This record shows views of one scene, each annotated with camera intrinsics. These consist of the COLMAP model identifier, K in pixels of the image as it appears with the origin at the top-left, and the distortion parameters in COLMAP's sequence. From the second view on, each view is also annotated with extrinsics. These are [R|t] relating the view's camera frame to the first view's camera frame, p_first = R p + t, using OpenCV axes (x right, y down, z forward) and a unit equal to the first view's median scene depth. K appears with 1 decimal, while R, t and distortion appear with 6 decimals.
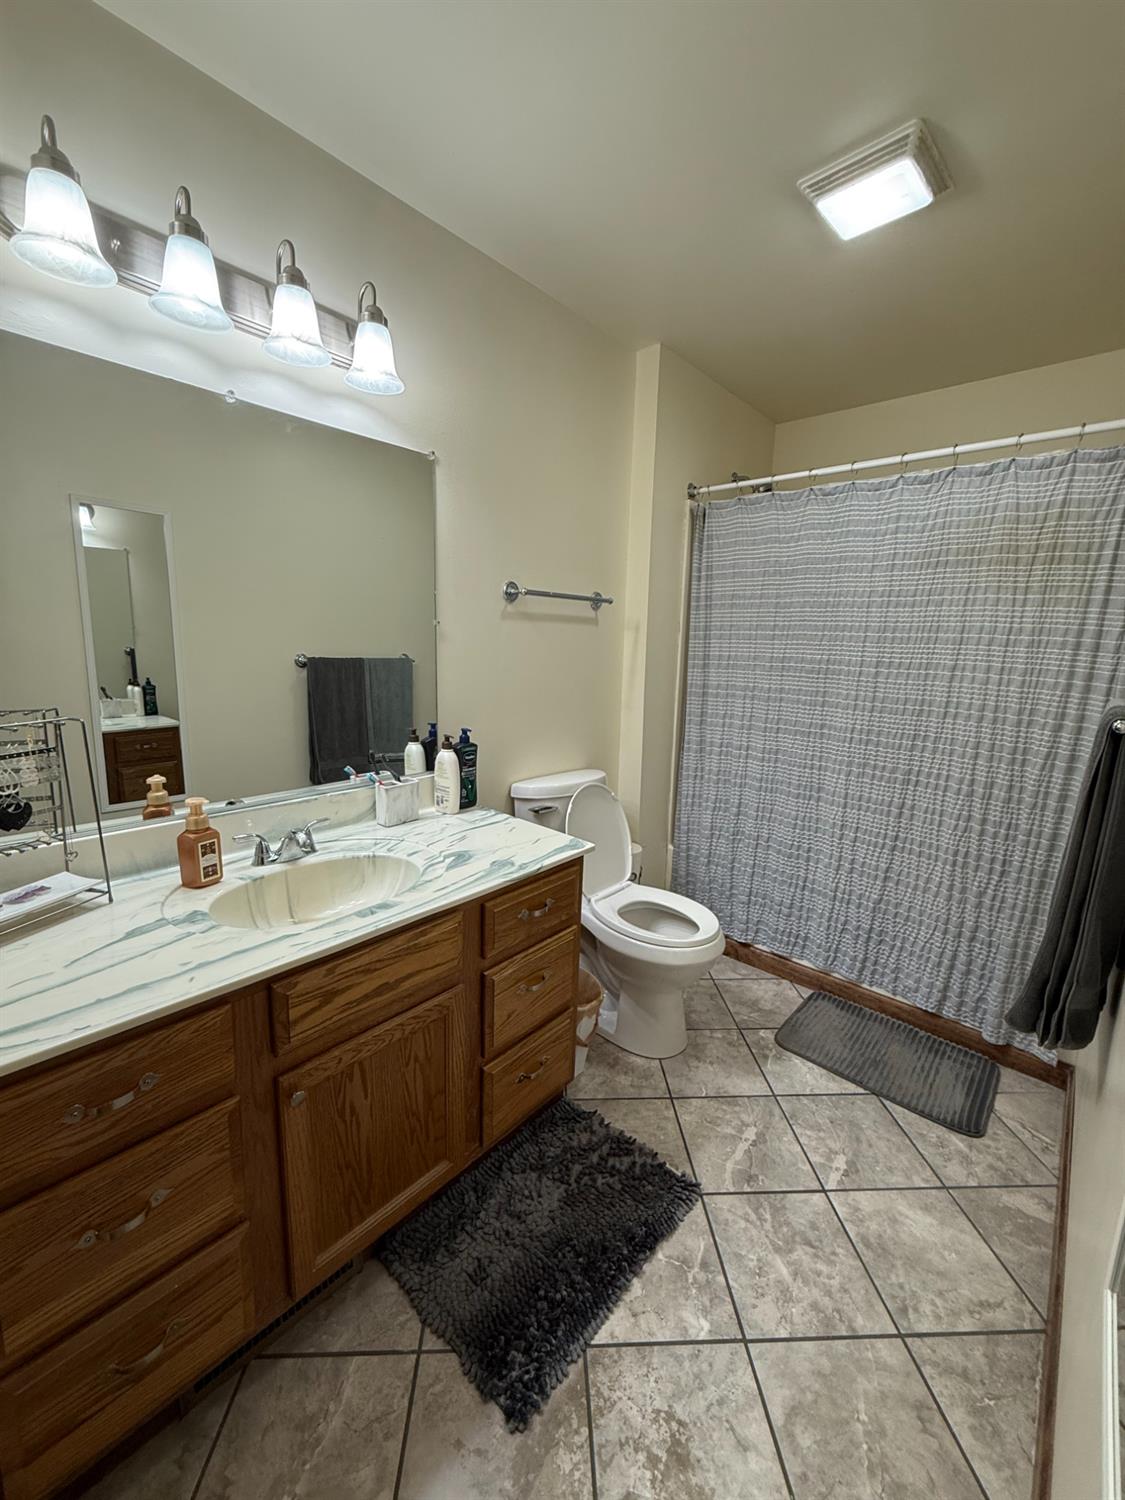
lens RADIAL K [[601.0, 0, 558.2], [0, 601.0, 748.5], [0, 0, 1]] dist [-0.003770, 0.001779]
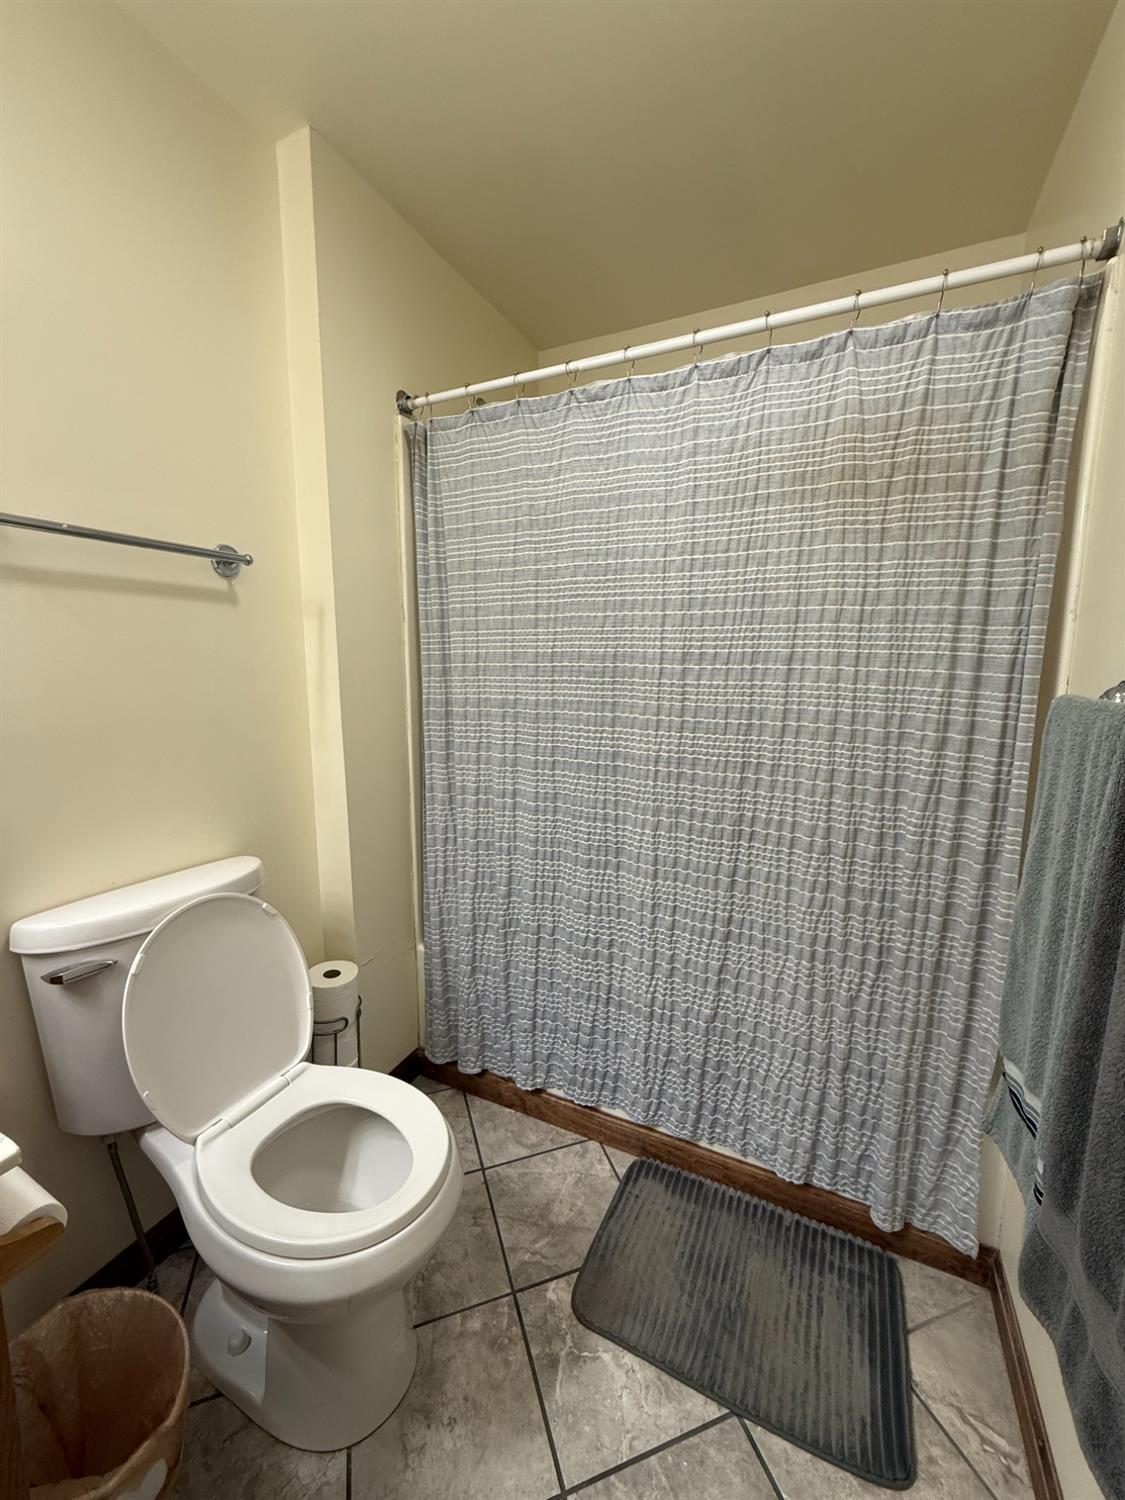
lens RADIAL K [[601.0, 0, 560.2], [0, 601.0, 750.7], [0, 0, 1]] dist [-0.003770, 0.001779]
pose [[0.960446, -0.064435, 0.270911, 0.233223], [0.071457, 0.997313, -0.016125, -0.041138], [-0.269144, 0.034846, 0.962469, 0.437291]]
